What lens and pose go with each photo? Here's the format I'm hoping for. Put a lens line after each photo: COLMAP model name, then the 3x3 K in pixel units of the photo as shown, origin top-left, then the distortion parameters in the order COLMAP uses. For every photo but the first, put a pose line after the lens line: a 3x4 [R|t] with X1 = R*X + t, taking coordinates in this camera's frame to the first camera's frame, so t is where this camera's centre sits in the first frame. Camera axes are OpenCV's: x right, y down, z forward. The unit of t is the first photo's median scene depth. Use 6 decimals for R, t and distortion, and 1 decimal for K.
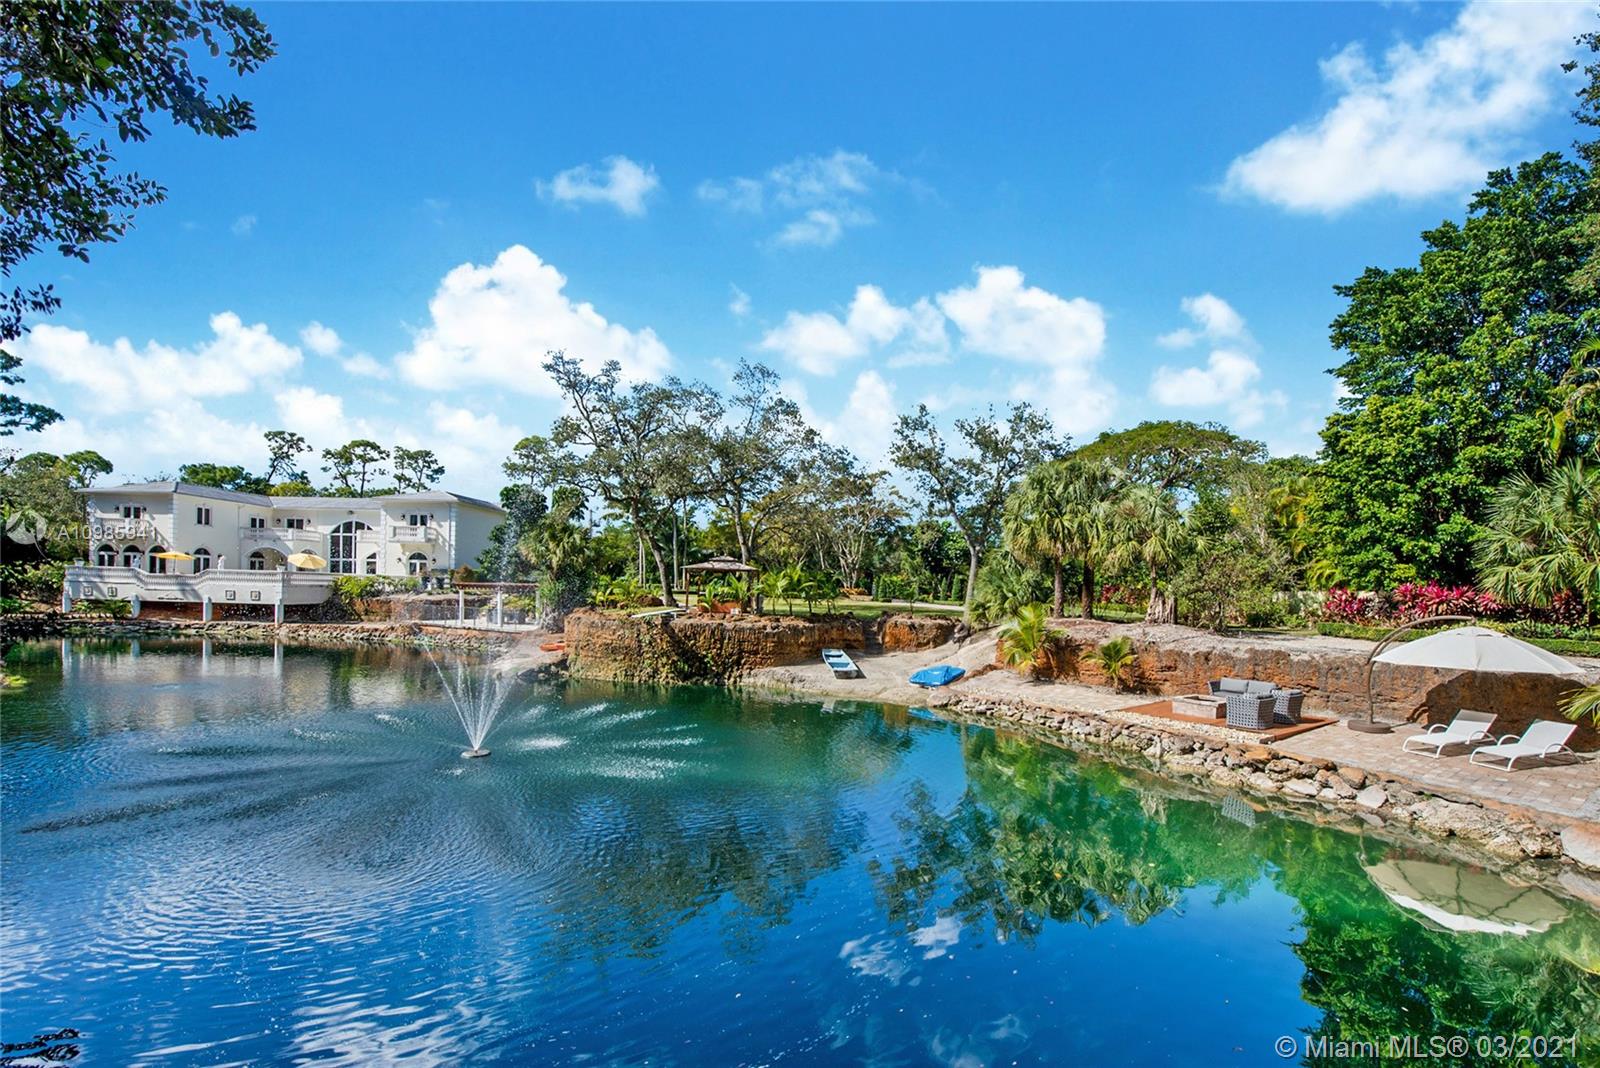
lens RADIAL K [[655.6, 0, 800.9], [0, 655.6, 553.4], [0, 0, 1]] dist [-0.000213, -0.000266]
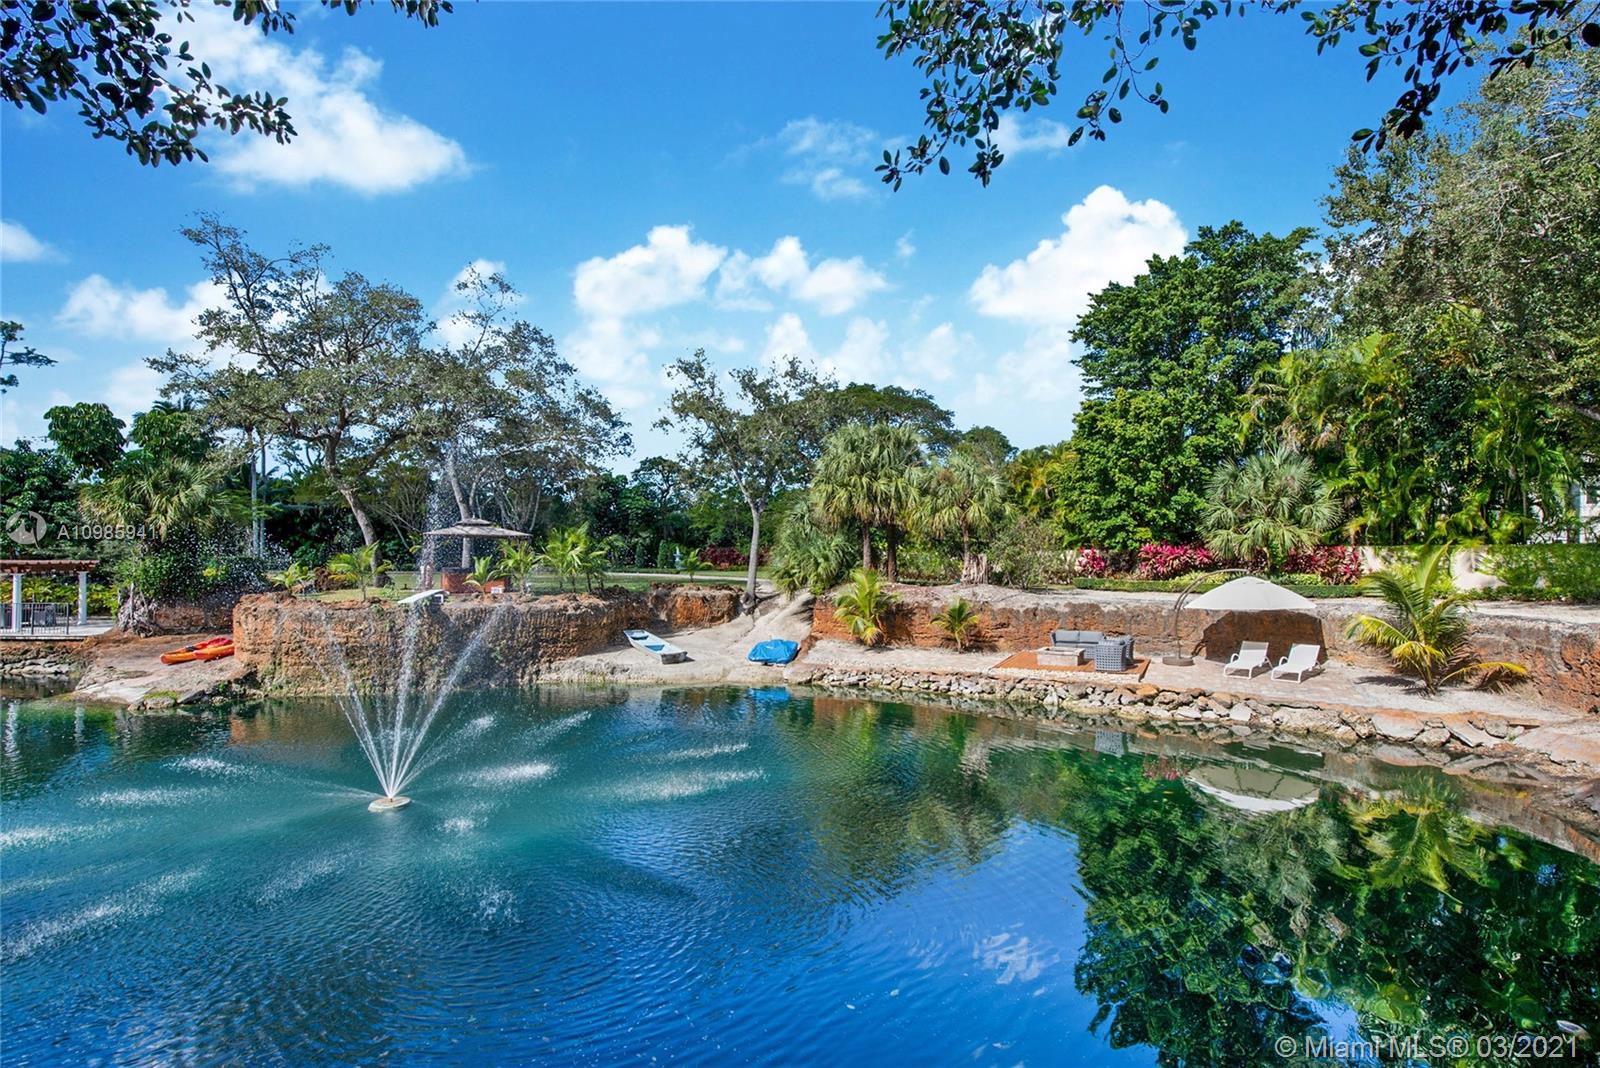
lens RADIAL K [[771.2, 0, 799.7], [0, 771.2, 493.8], [0, 0, 1]] dist [0.011095, 0.000182]
pose [[0.877591, 0.018340, 0.479058, -0.332612], [-0.006936, 0.999649, -0.025563, -0.005967], [-0.479359, 0.019111, 0.877411, 0.042275]]
